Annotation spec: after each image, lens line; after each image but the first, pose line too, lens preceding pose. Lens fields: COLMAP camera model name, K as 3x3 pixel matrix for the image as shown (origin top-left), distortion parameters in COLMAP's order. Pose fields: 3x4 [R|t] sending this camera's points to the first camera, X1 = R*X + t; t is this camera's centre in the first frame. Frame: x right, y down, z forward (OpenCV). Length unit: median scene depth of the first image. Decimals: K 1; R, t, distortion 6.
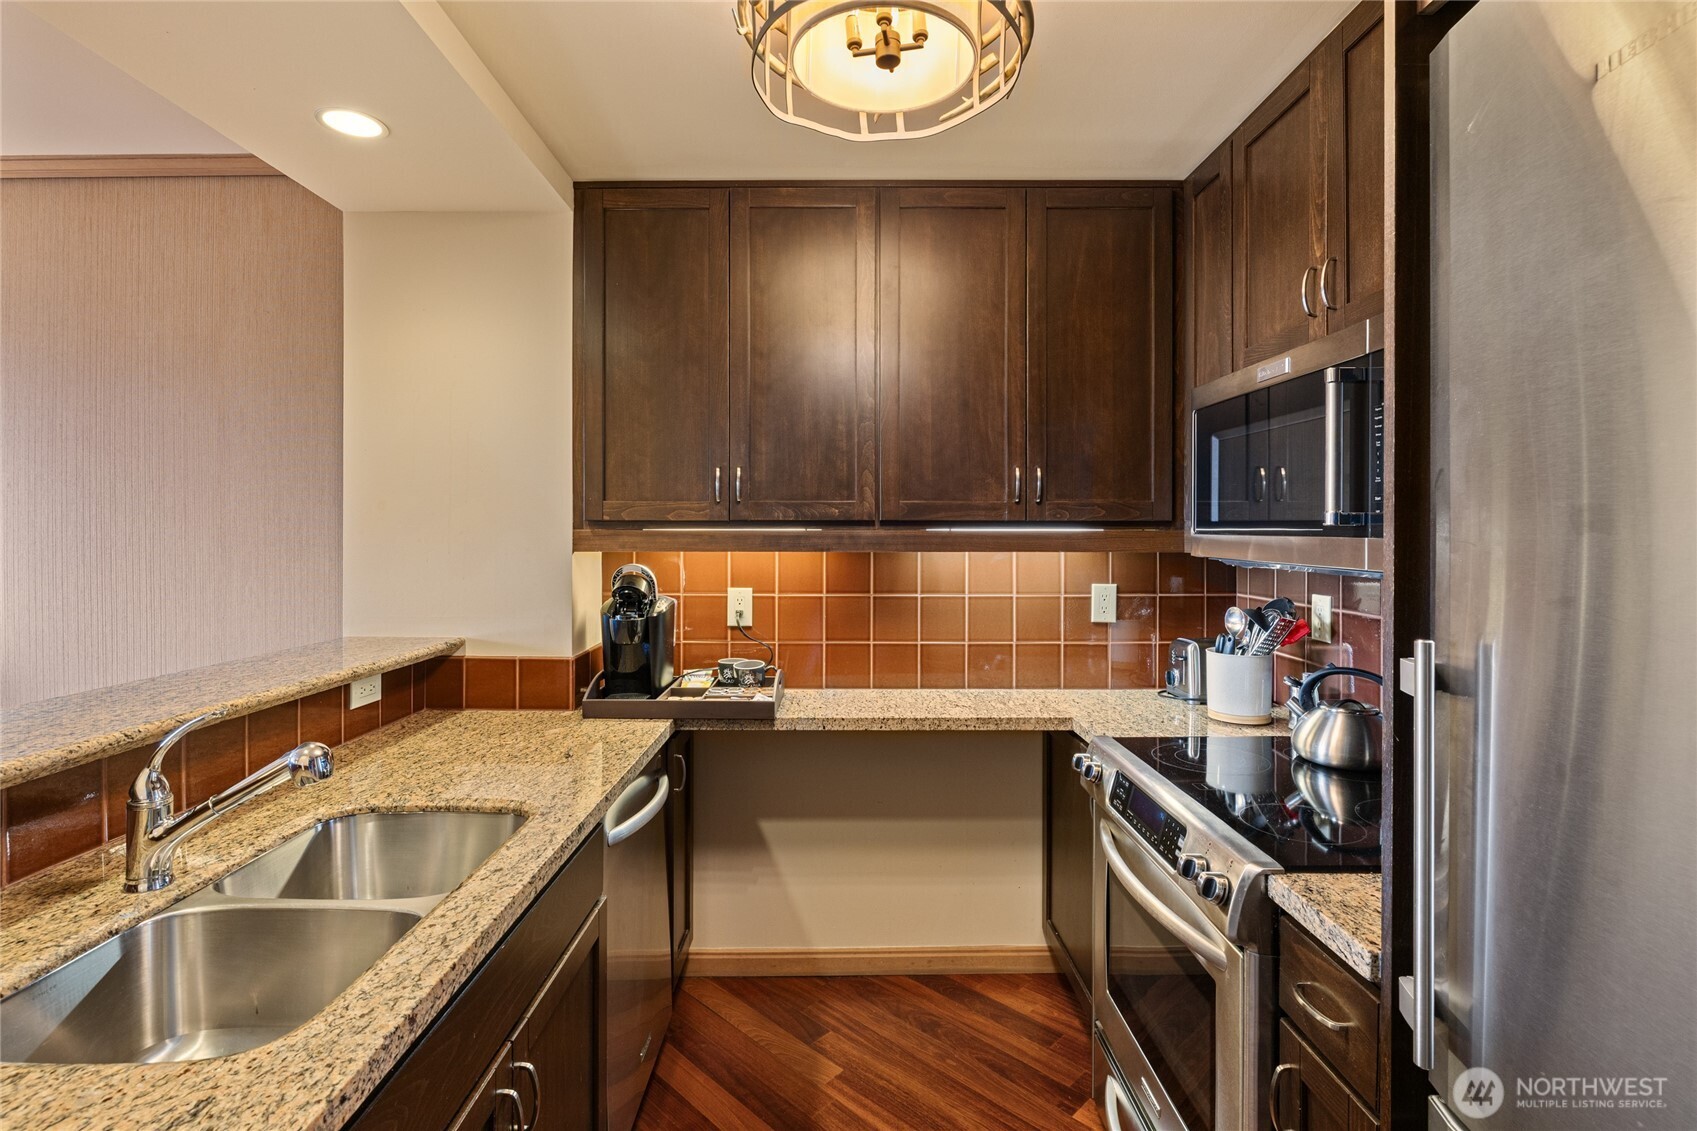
lens RADIAL K [[796.9, 0, 843.4], [0, 796.9, 536.1], [0, 0, 1]] dist [-0.012770, 0.000365]
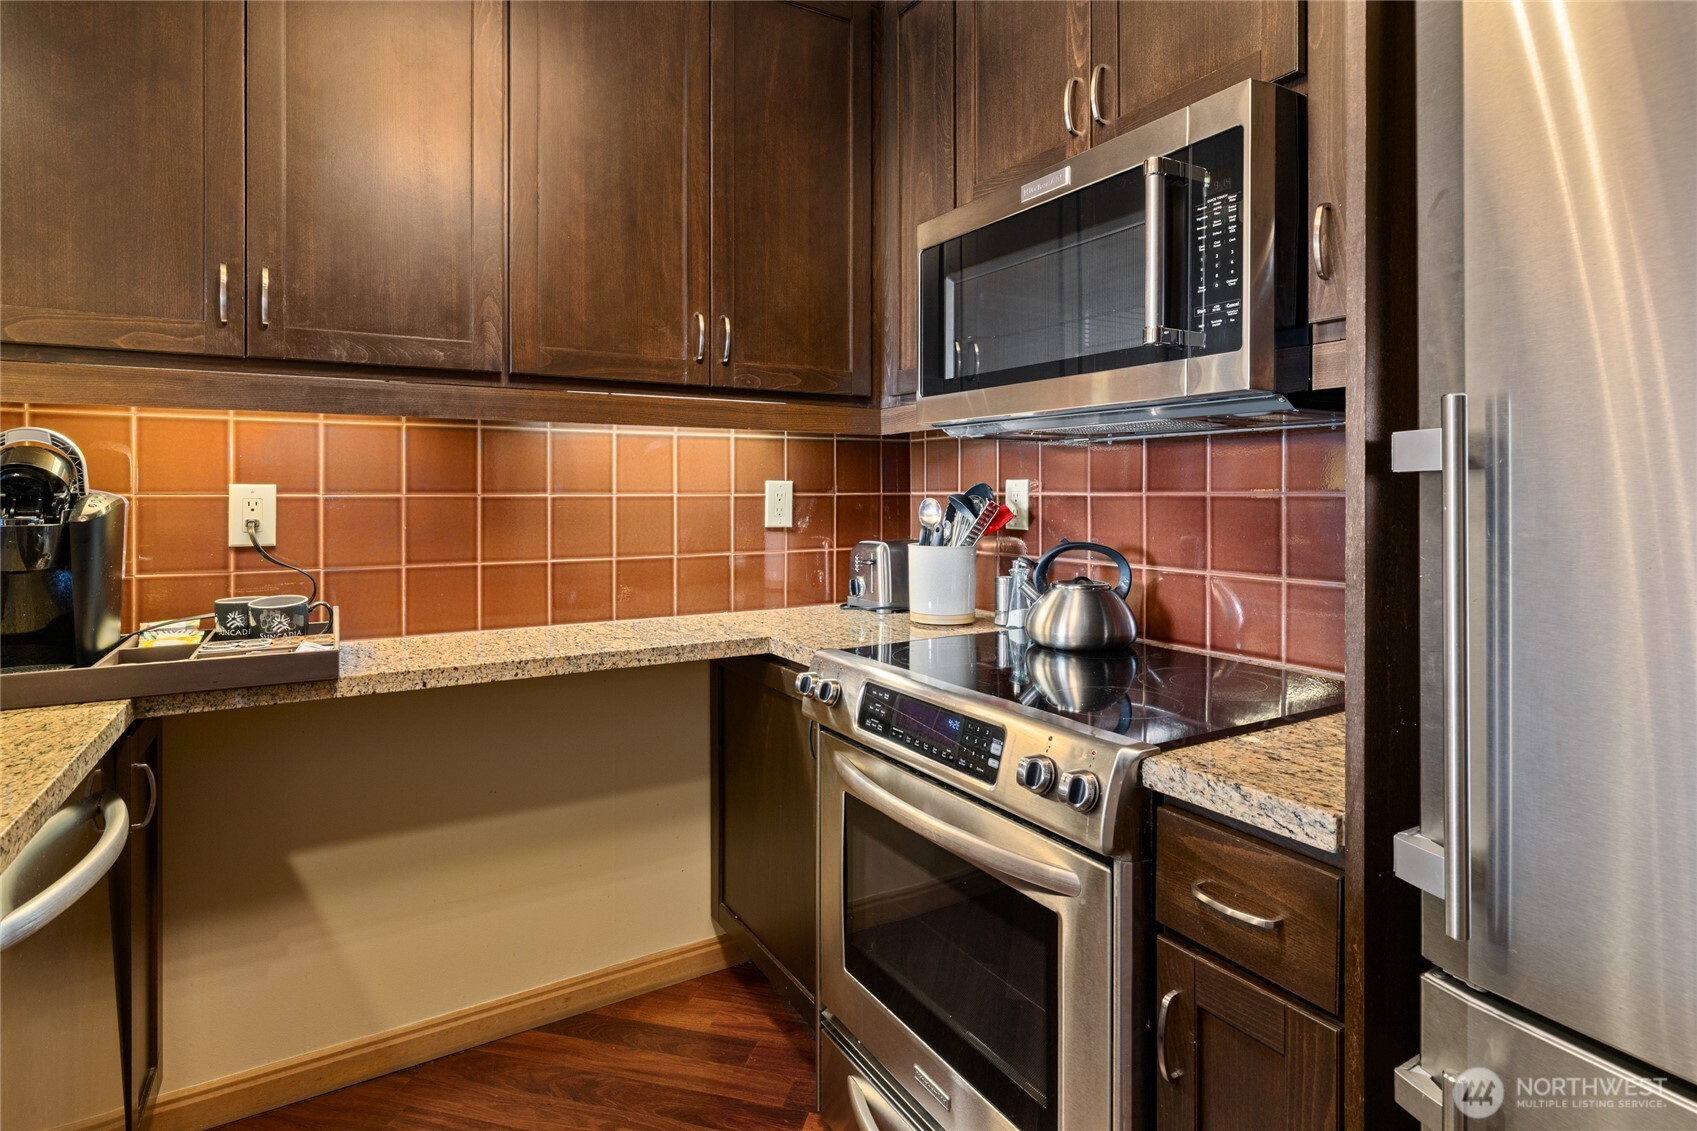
lens RADIAL K [[875.2, 0, 844.1], [0, 875.2, 491.1], [0, 0, 1]] dist [-0.009570, 0.000948]
pose [[0.863019, -0.005284, 0.505144, -0.084952], [0.006842, 0.999976, -0.001229, 0.083698], [-0.505125, 0.004517, 0.863034, 0.208537]]
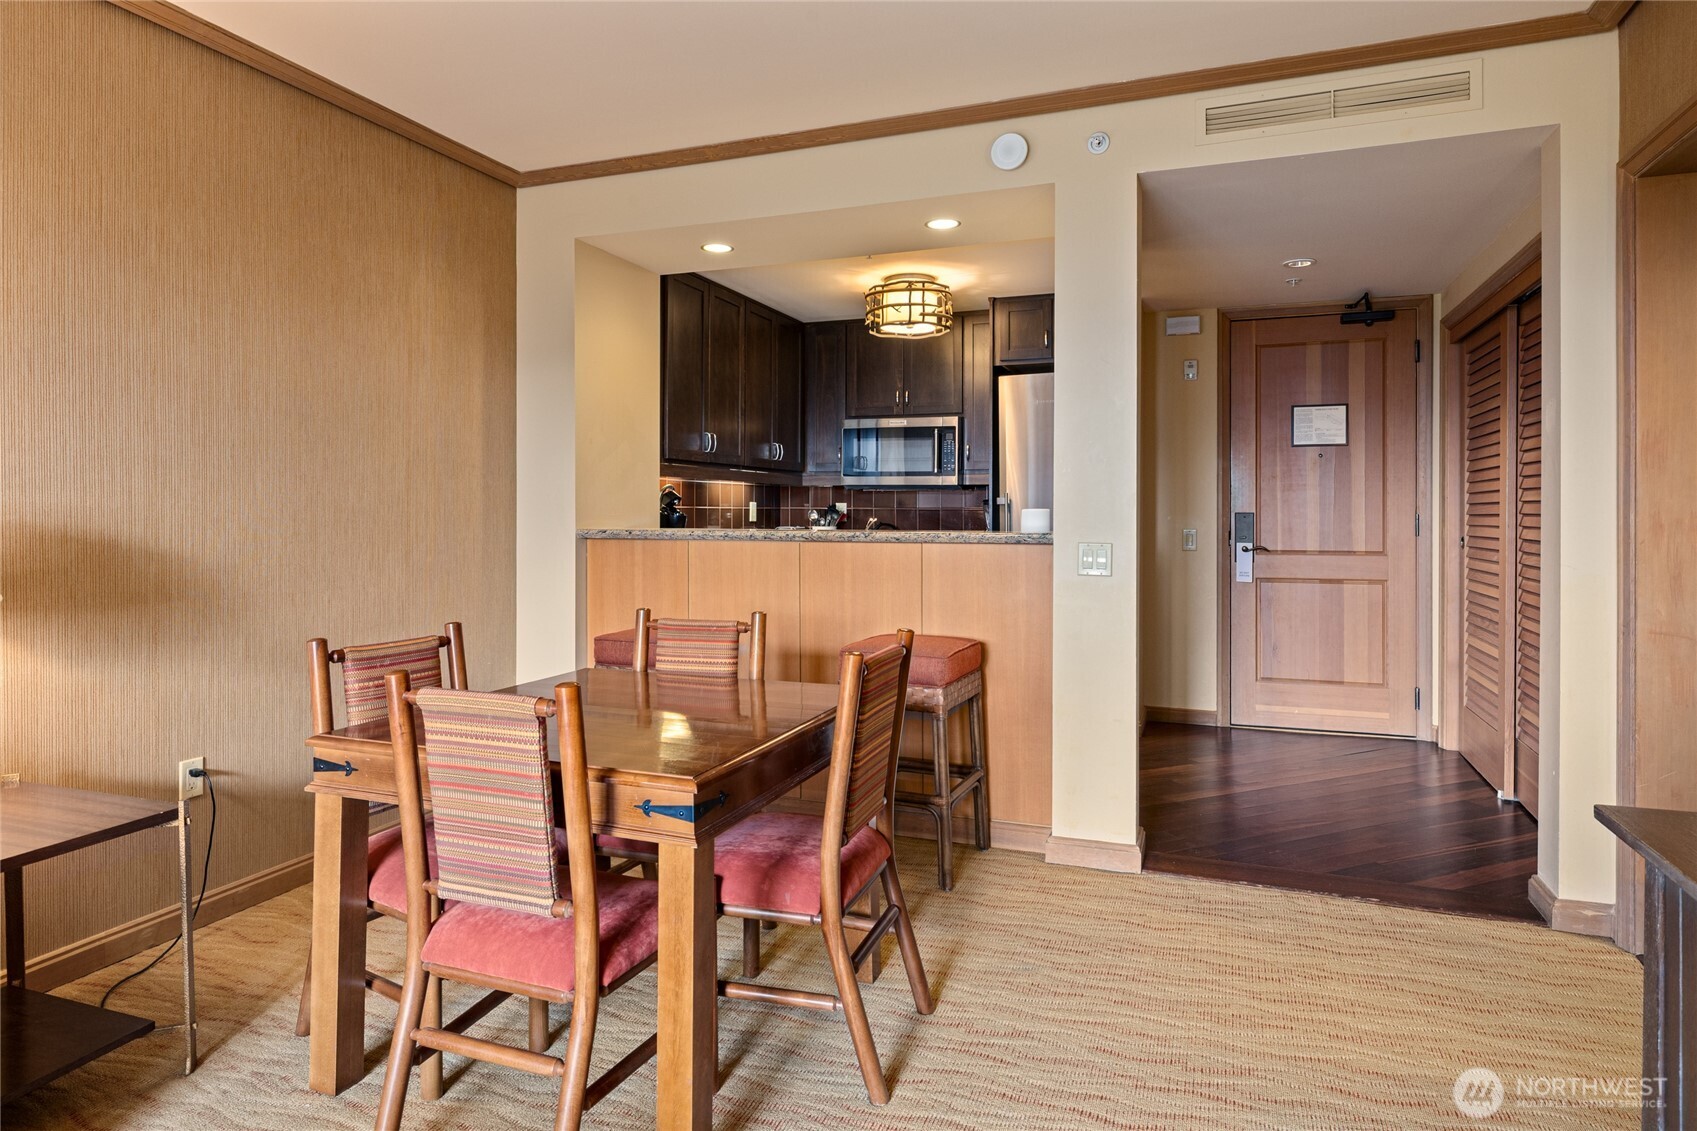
lens RADIAL K [[1001.0, 0, 849.7], [0, 1001.0, 541.5], [0, 0, 1]] dist [0.000992, 0.000649]
pose [[0.359709, -0.024408, 0.932745, -2.229602], [0.002156, 0.999677, 0.025328, 0.110823], [-0.933062, -0.007099, 0.359646, -0.152153]]
